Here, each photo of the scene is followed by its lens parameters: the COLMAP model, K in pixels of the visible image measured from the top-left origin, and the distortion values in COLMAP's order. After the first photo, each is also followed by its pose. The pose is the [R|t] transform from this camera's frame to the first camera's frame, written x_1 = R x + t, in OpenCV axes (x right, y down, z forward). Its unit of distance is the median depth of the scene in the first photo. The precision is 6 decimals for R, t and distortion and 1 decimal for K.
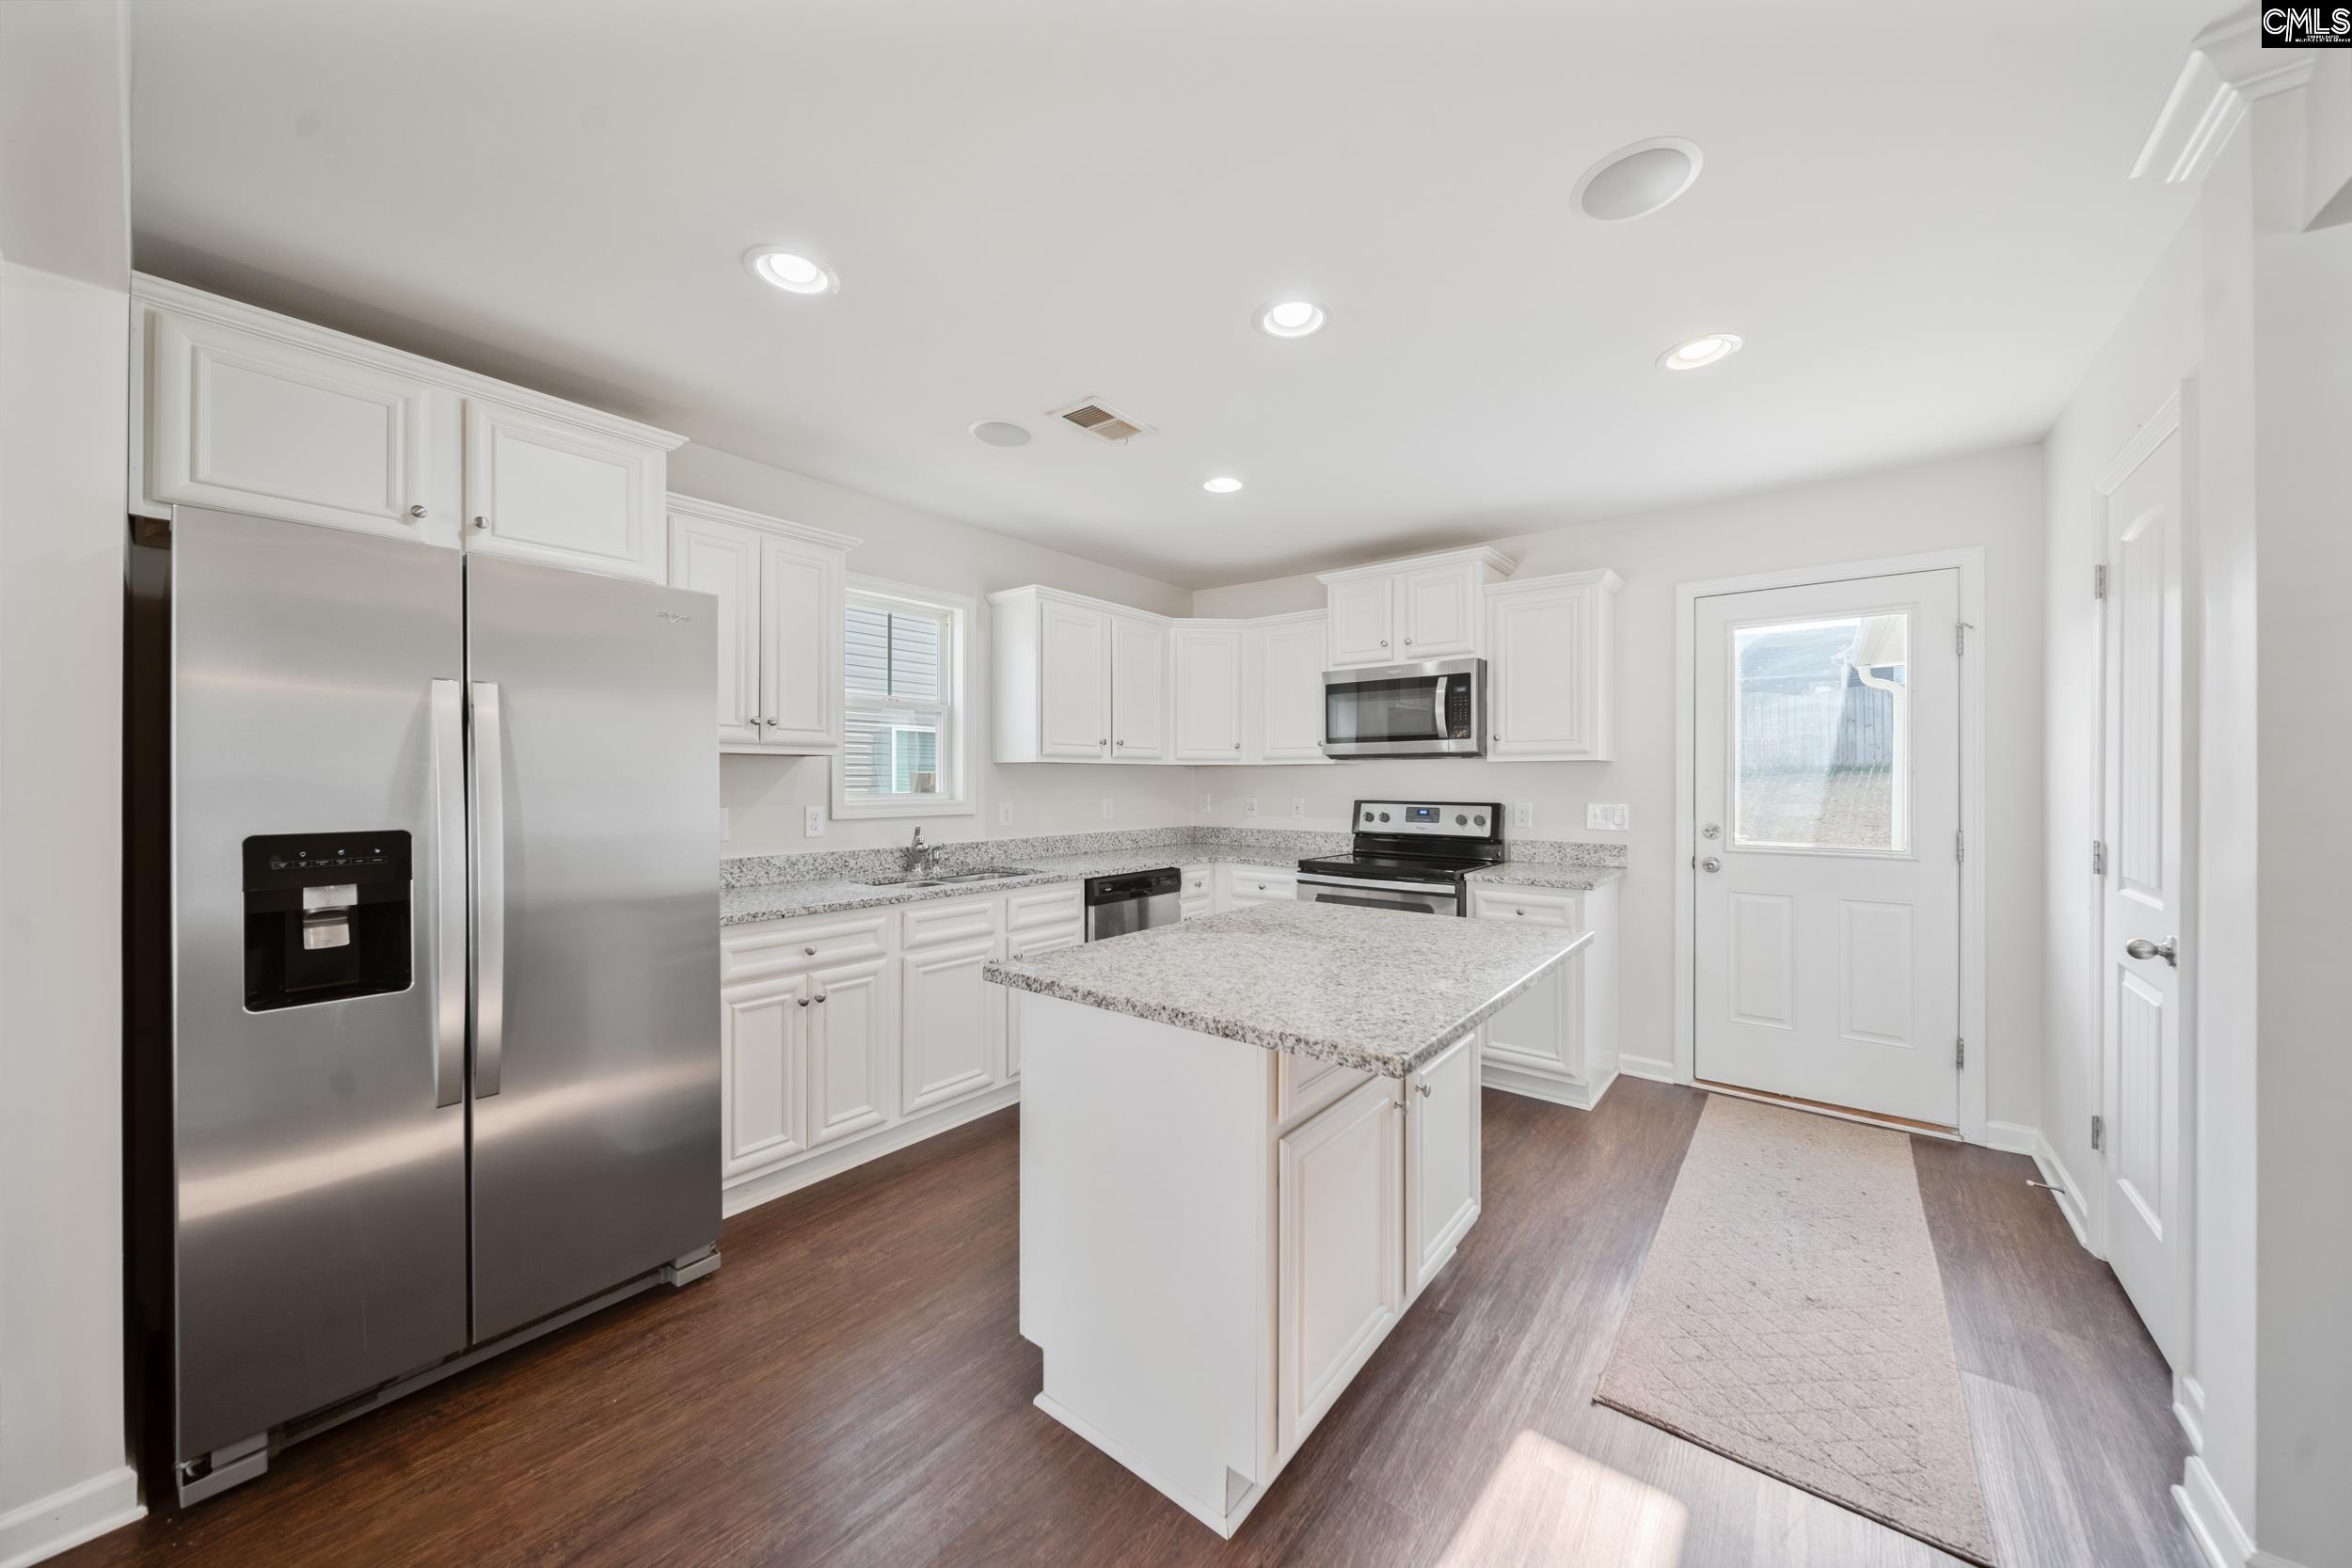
lens RADIAL K [[812.0, 0, 1175.5], [0, 812.0, 789.4], [0, 0, 1]] dist [0.001184, -0.001966]
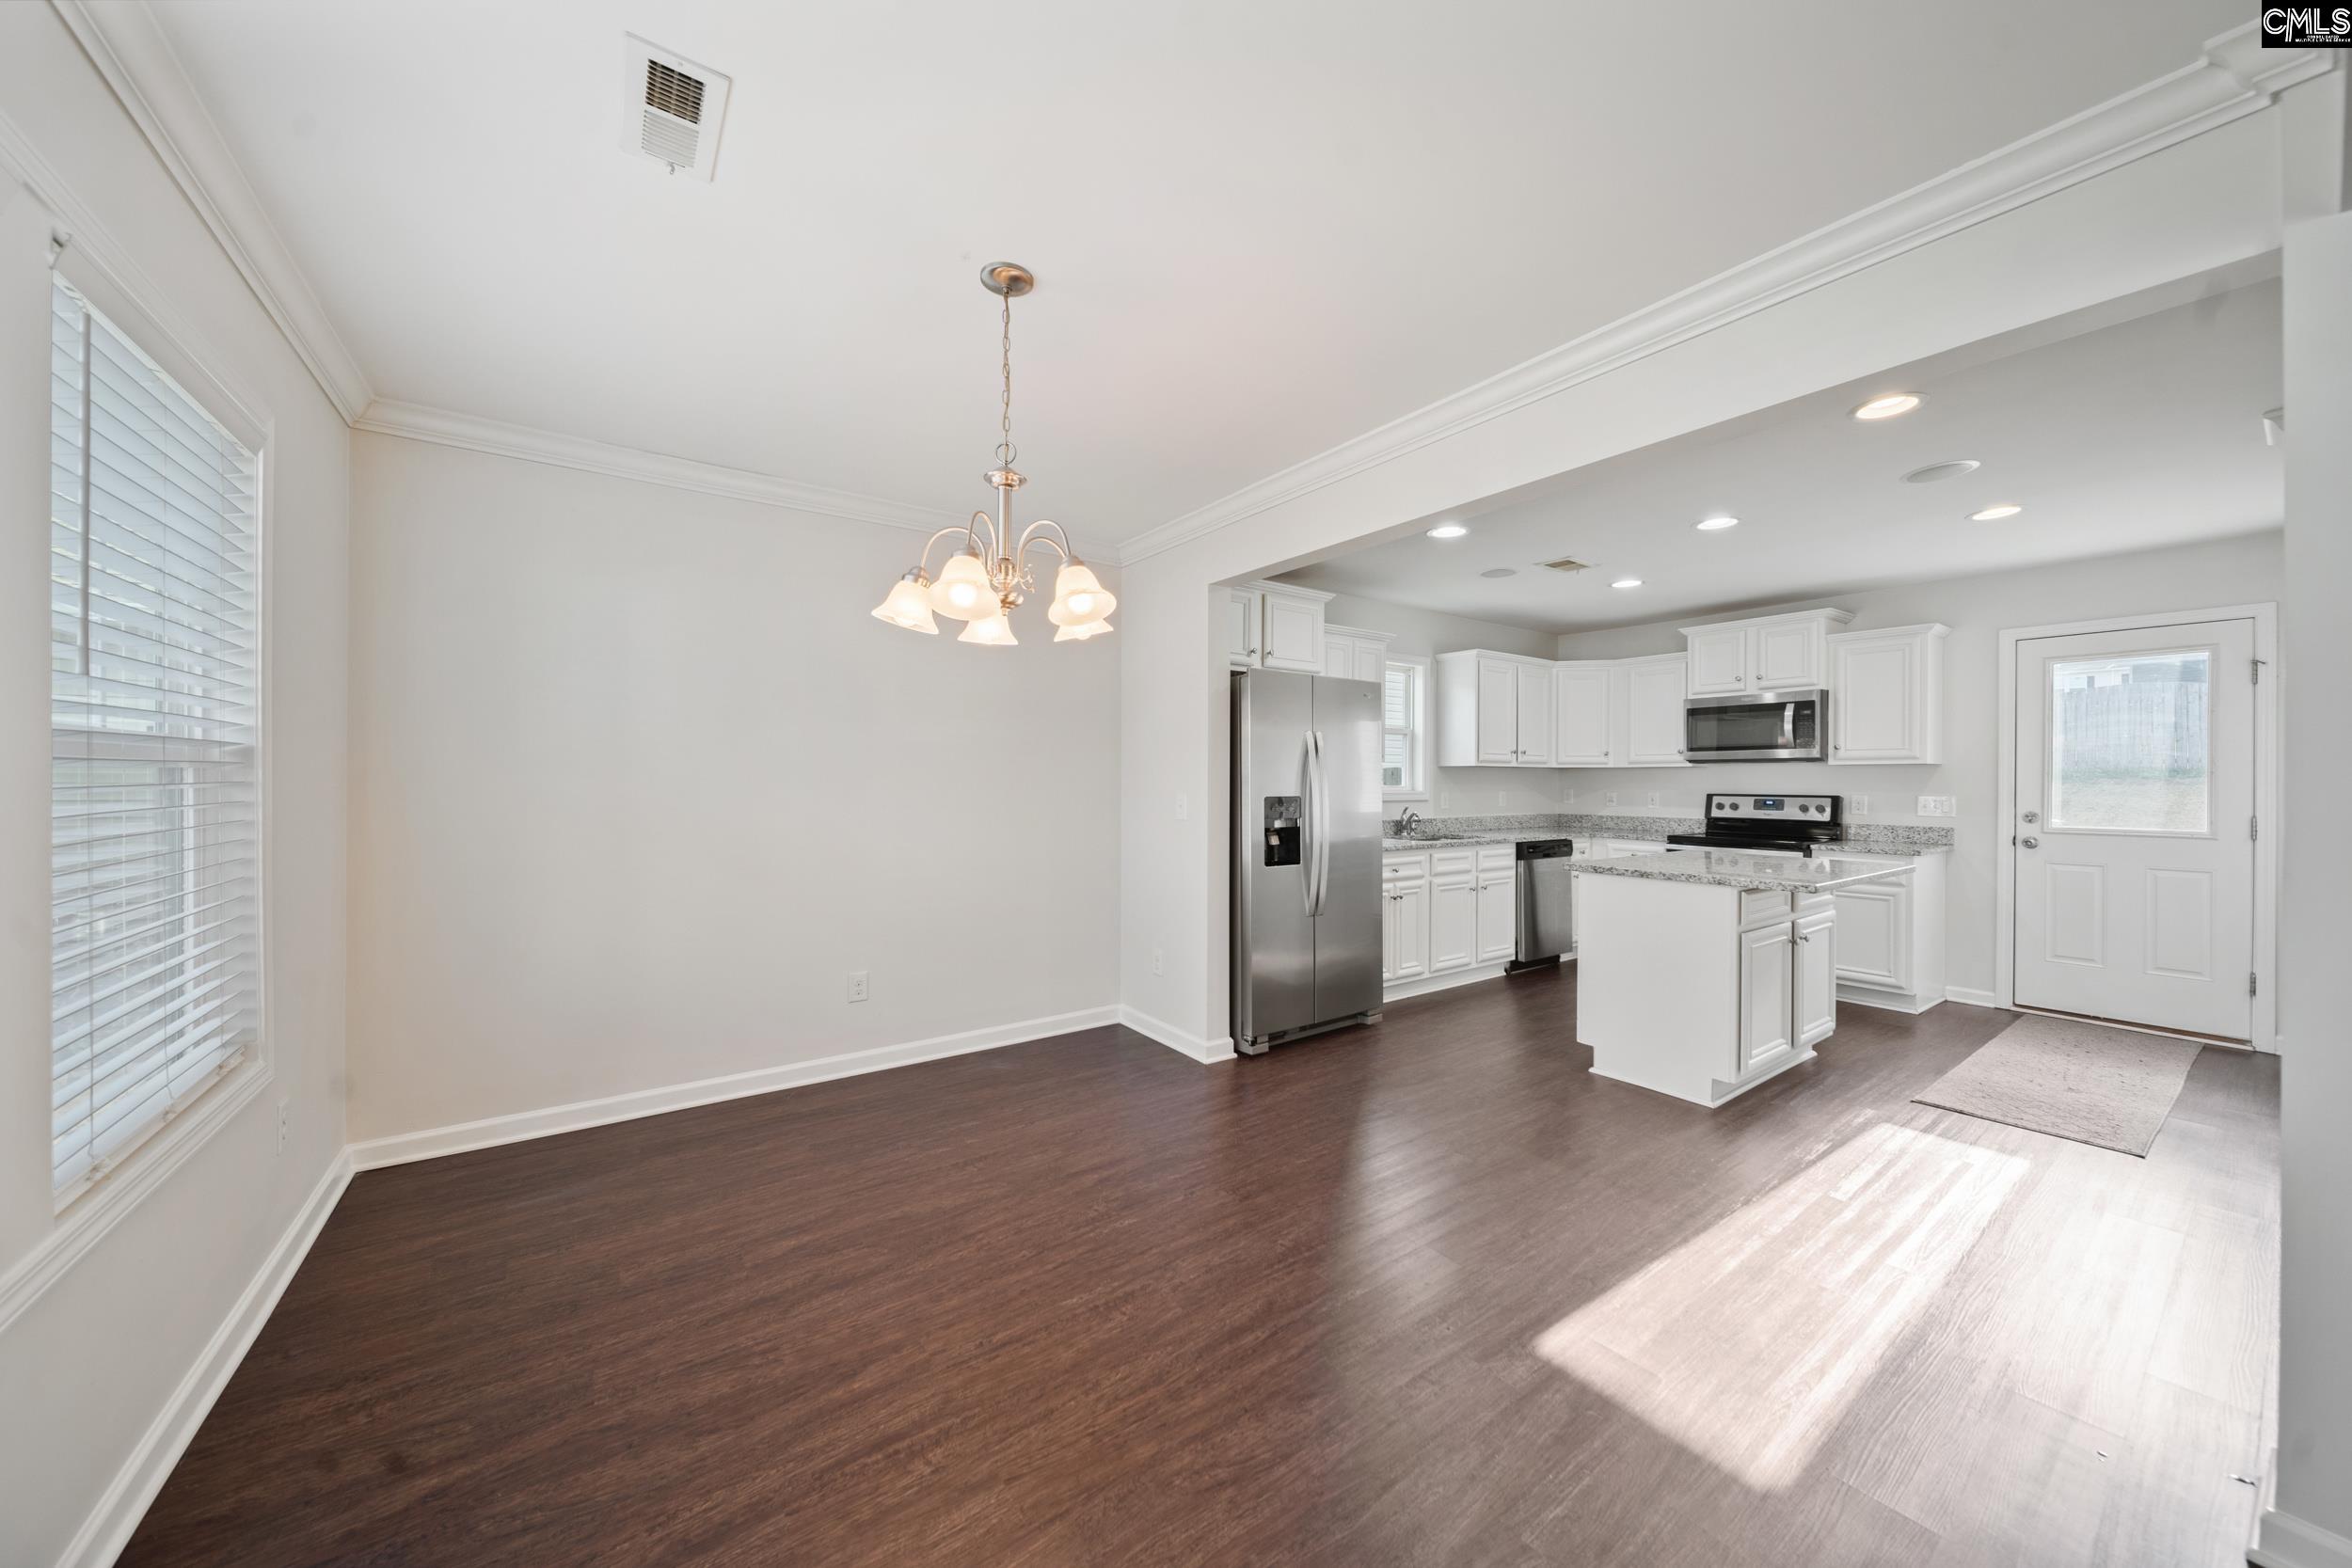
lens RADIAL K [[812.0, 0, 1175.5], [0, 812.0, 789.4], [0, 0, 1]] dist [0.001184, -0.001966]
pose [[0.960210, 0.005598, -0.279222, -0.285818], [-0.006348, 0.999978, -0.001782, 0.016420], [0.279206, 0.003483, 0.960225, -0.609851]]
